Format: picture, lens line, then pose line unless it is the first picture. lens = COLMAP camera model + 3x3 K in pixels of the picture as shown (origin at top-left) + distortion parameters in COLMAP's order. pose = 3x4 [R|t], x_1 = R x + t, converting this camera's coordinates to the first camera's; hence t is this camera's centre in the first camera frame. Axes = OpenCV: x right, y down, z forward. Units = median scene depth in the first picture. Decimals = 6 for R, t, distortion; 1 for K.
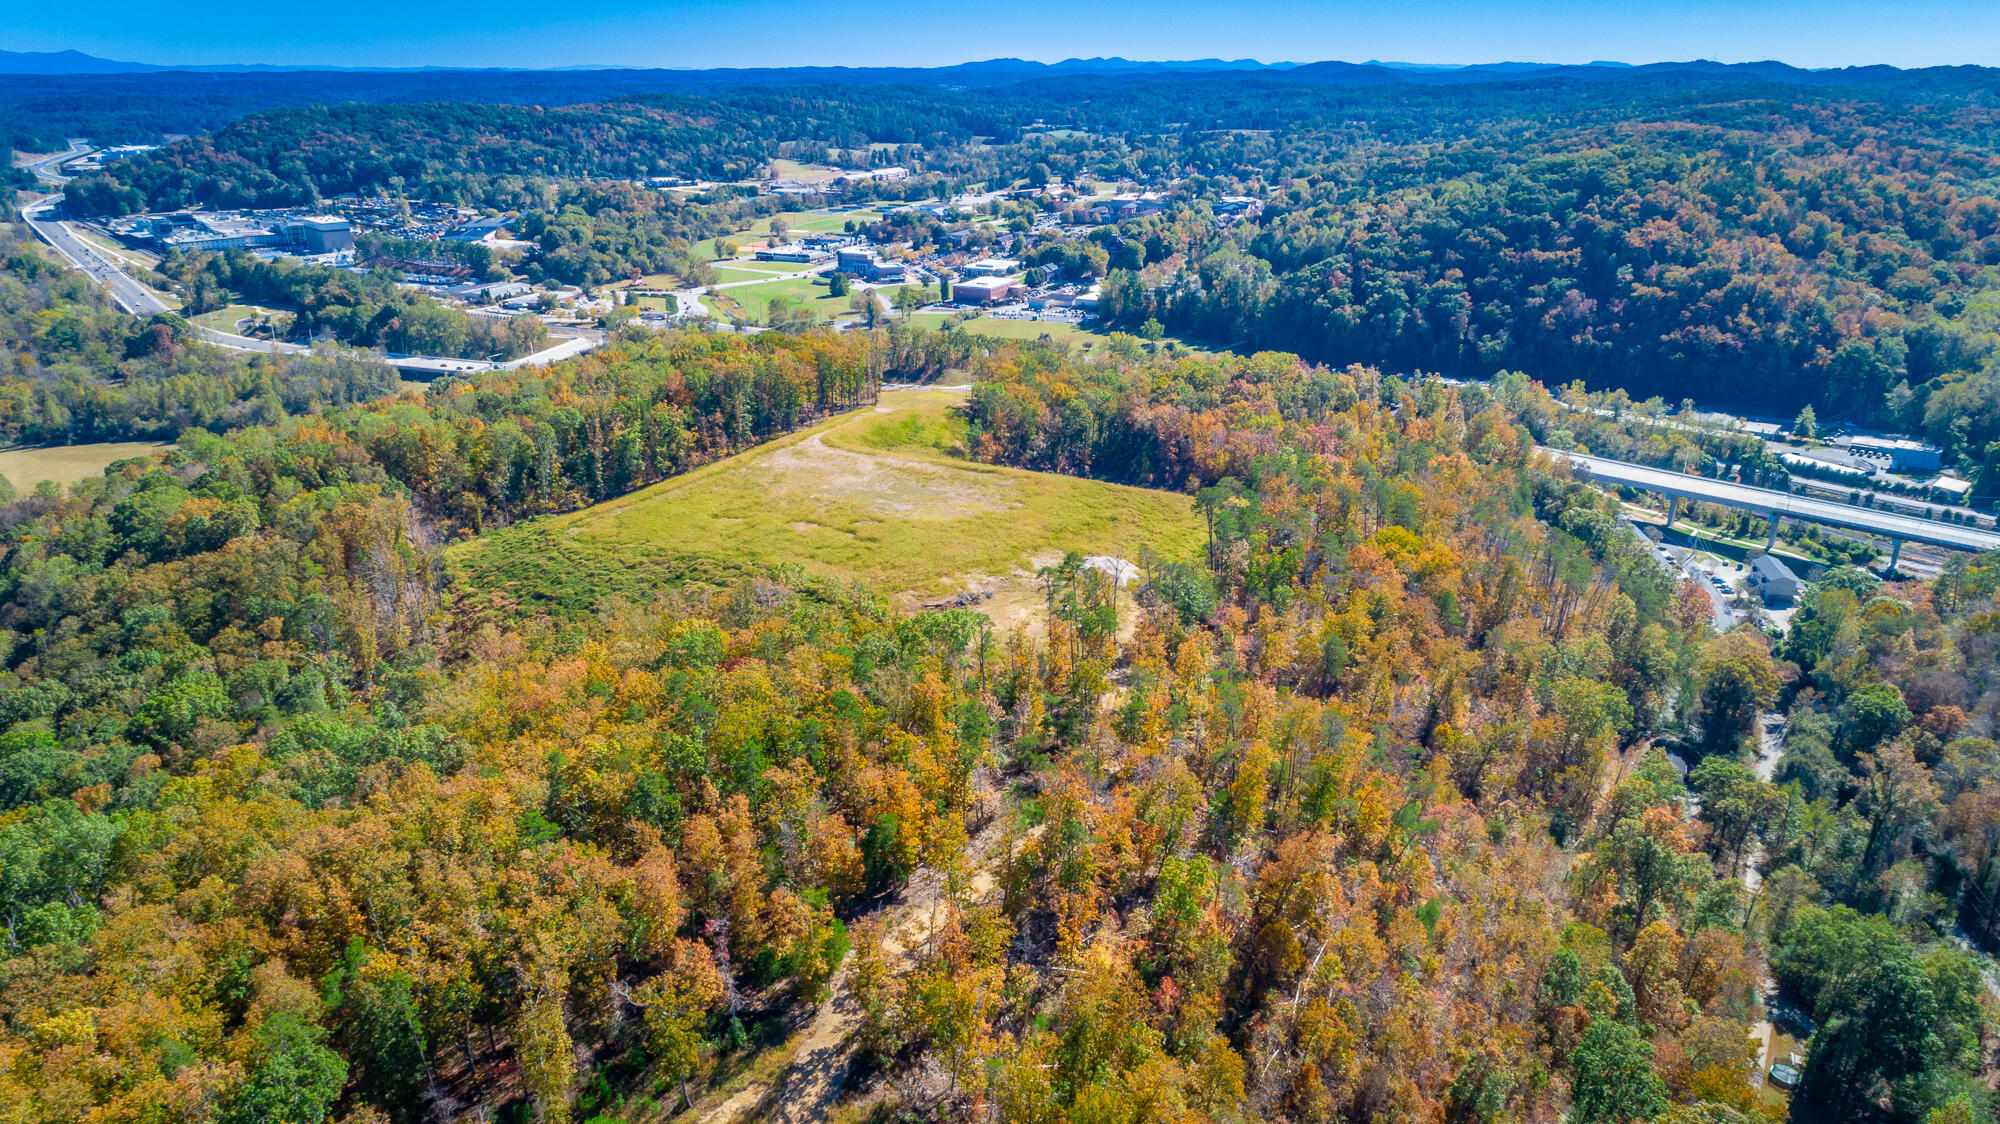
lens RADIAL K [[1370.8, 0, 994.1], [0, 1370.8, 565.0], [0, 0, 1]] dist [-0.024410, 0.013537]
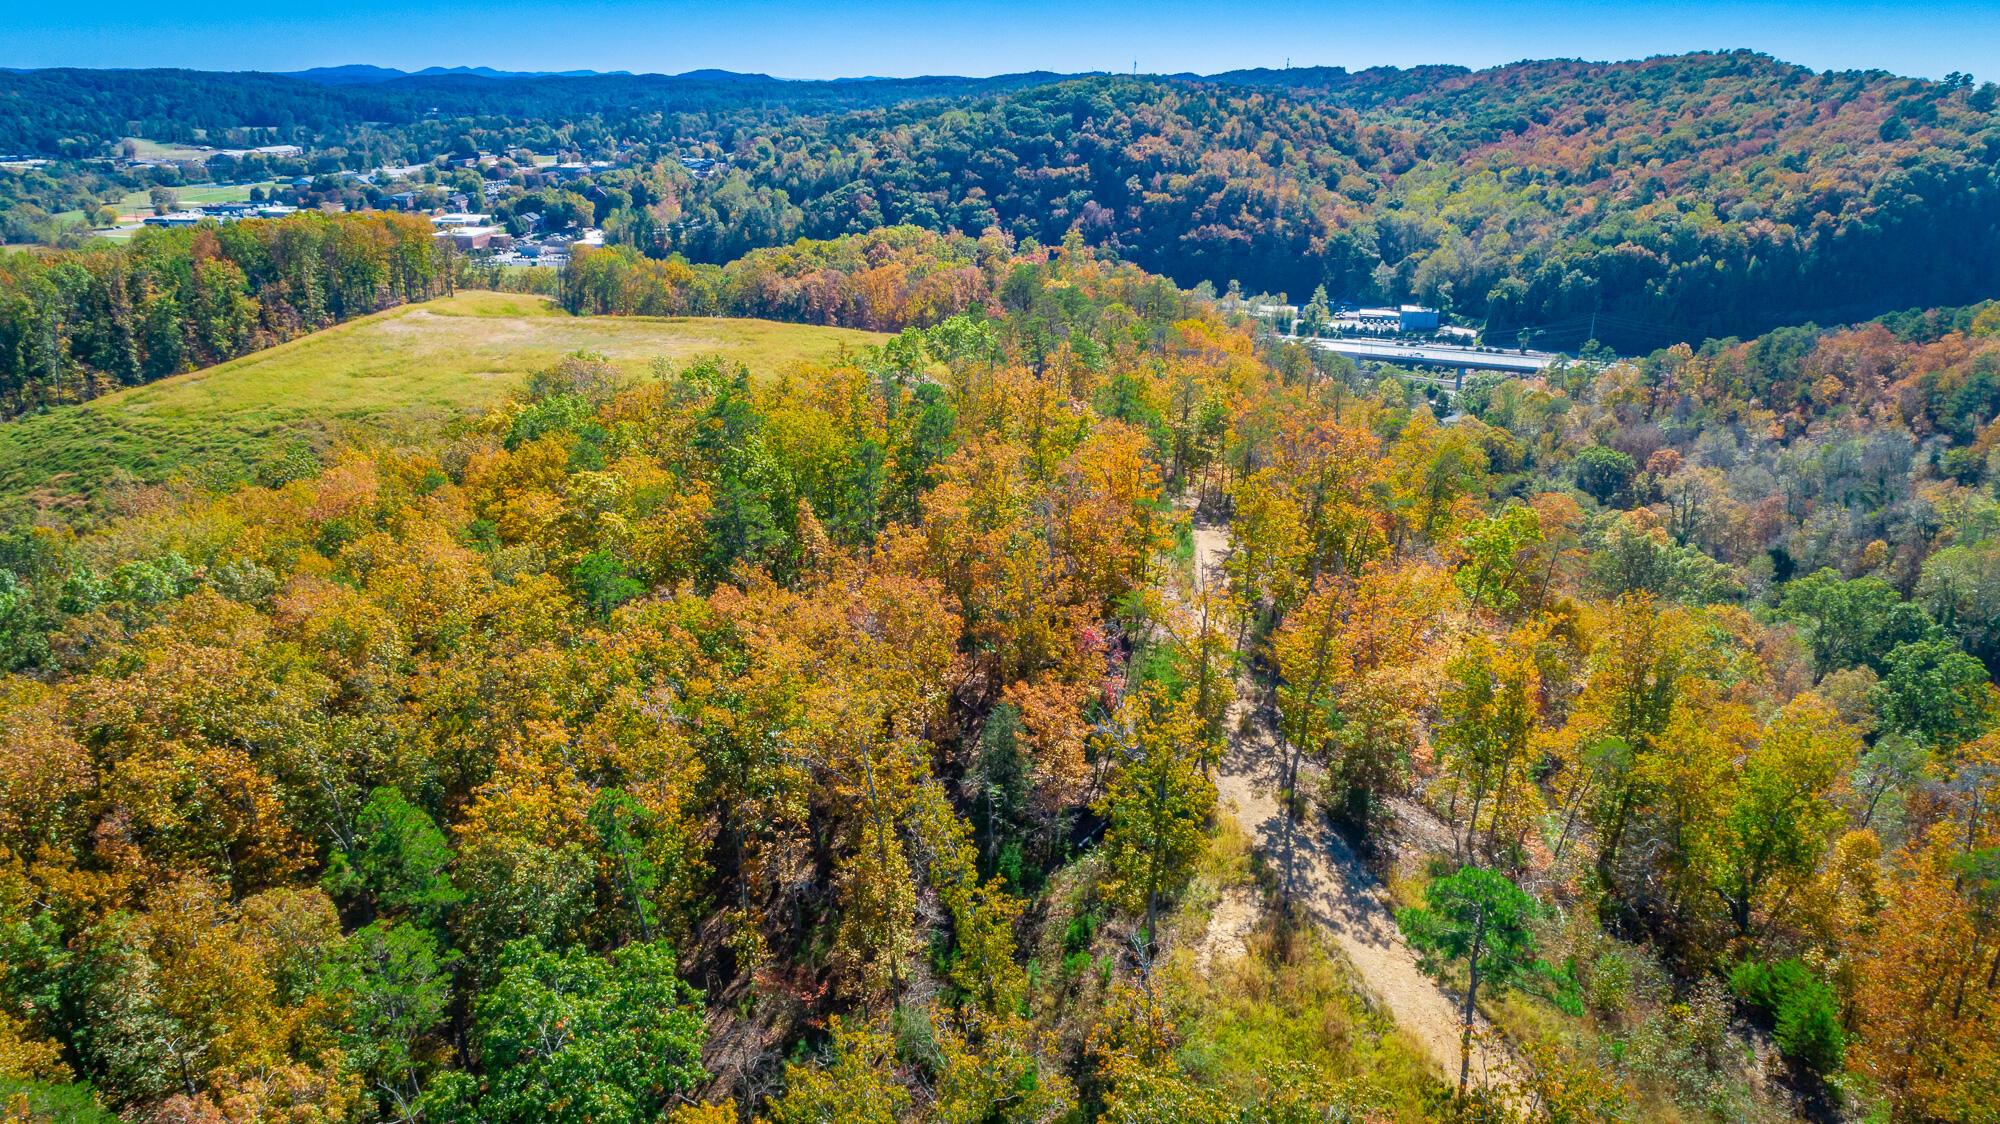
lens RADIAL K [[1344.1, 0, 1000.0], [0, 1344.1, 562.0], [0, 0, 1]] dist [-0.029851, 0.016631]
pose [[0.906686, -0.125381, 0.402740, -0.068984], [0.127516, 0.991601, 0.021630, 0.032908], [-0.402069, 0.031744, 0.915059, 0.078058]]
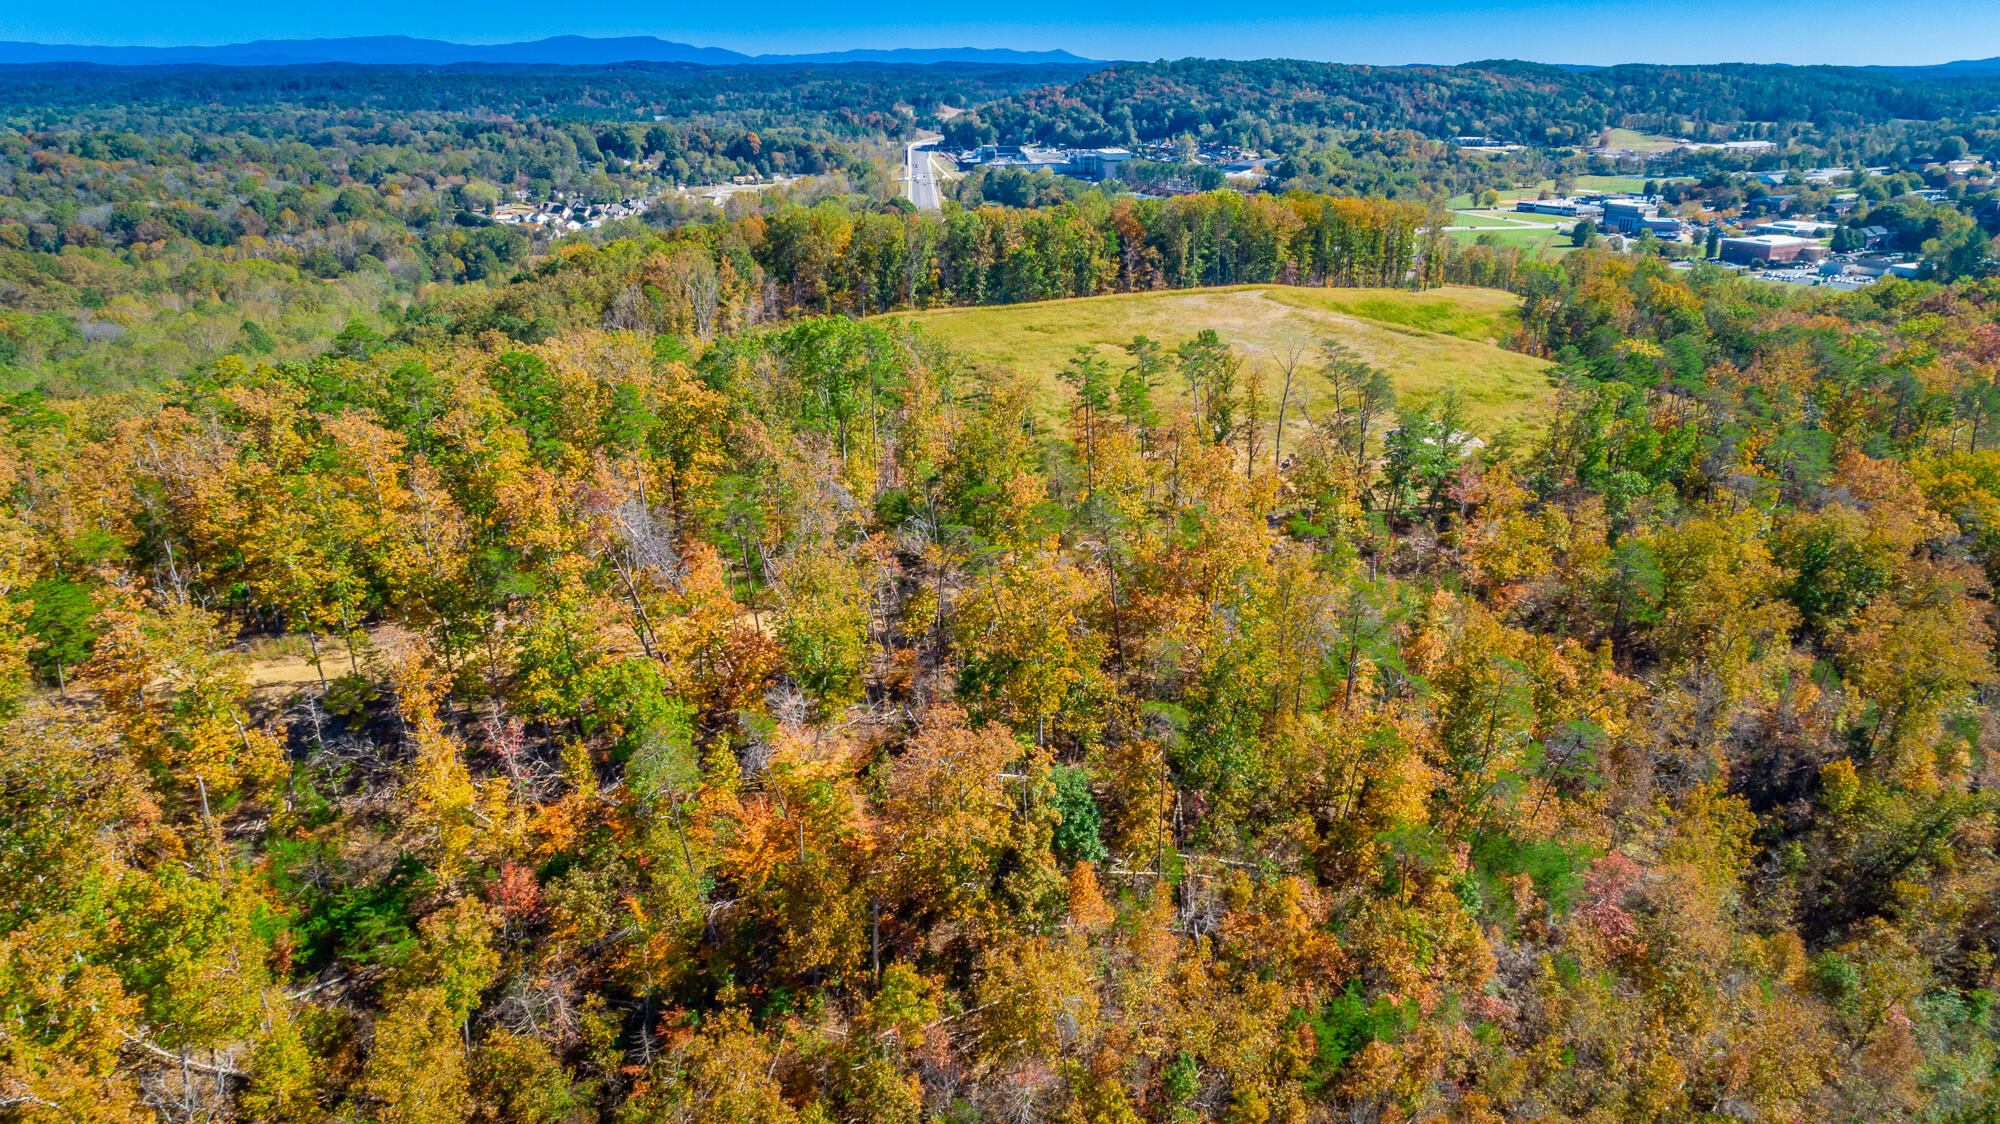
lens RADIAL K [[1361.5, 0, 995.6], [0, 1361.5, 562.0], [0, 0, 1]] dist [-0.022868, 0.011378]
pose [[0.818107, 0.196294, -0.540527, 0.091524], [-0.196595, 0.978774, 0.057890, 0.021816], [0.540417, 0.058904, 0.839333, 0.108961]]
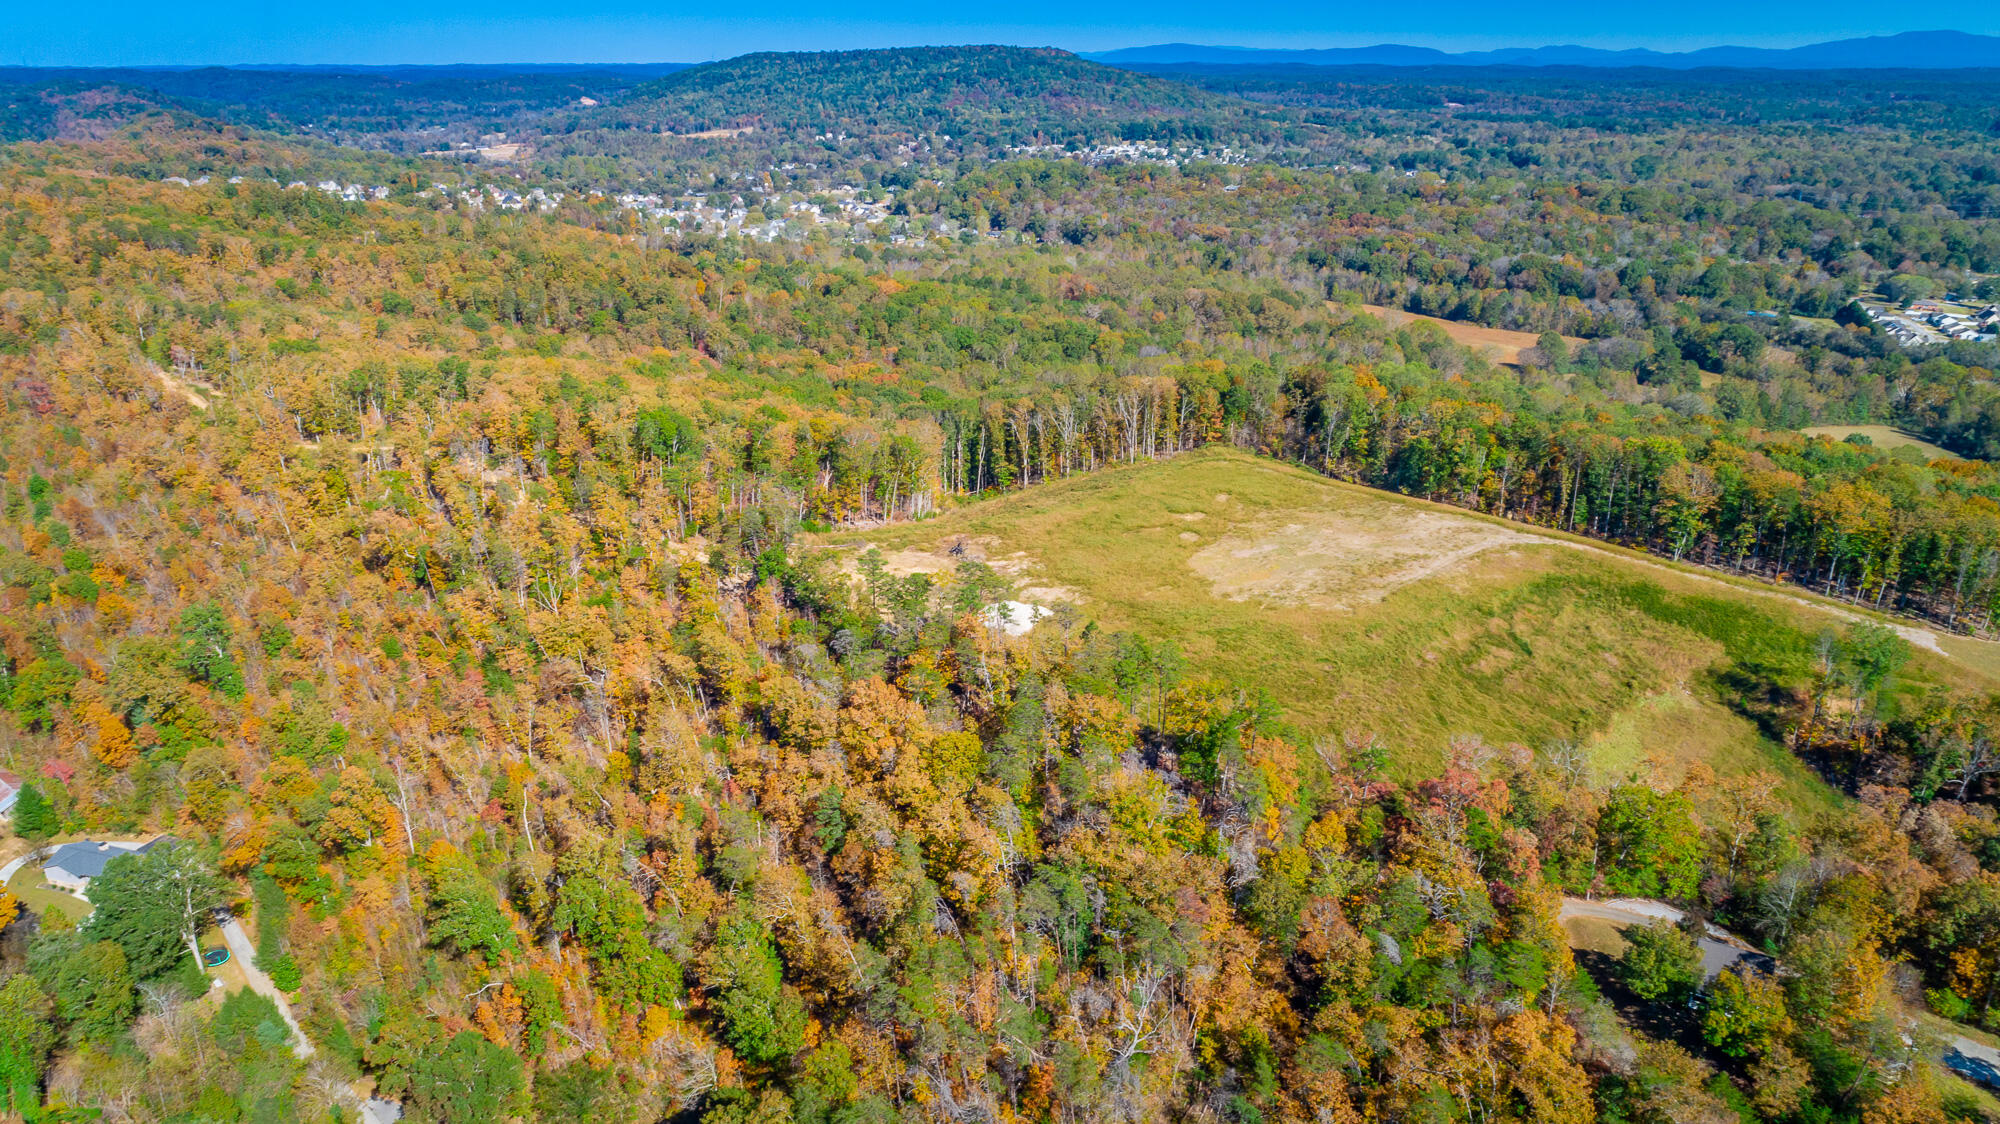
lens RADIAL K [[1370.8, 0, 994.1], [0, 1370.8, 565.0], [0, 0, 1]] dist [-0.024410, 0.013537]
pose [[-0.281449, 0.330806, -0.900752, 0.299579], [-0.328672, 0.848684, 0.414380, -0.132588], [0.901533, 0.412679, -0.130135, 0.356969]]
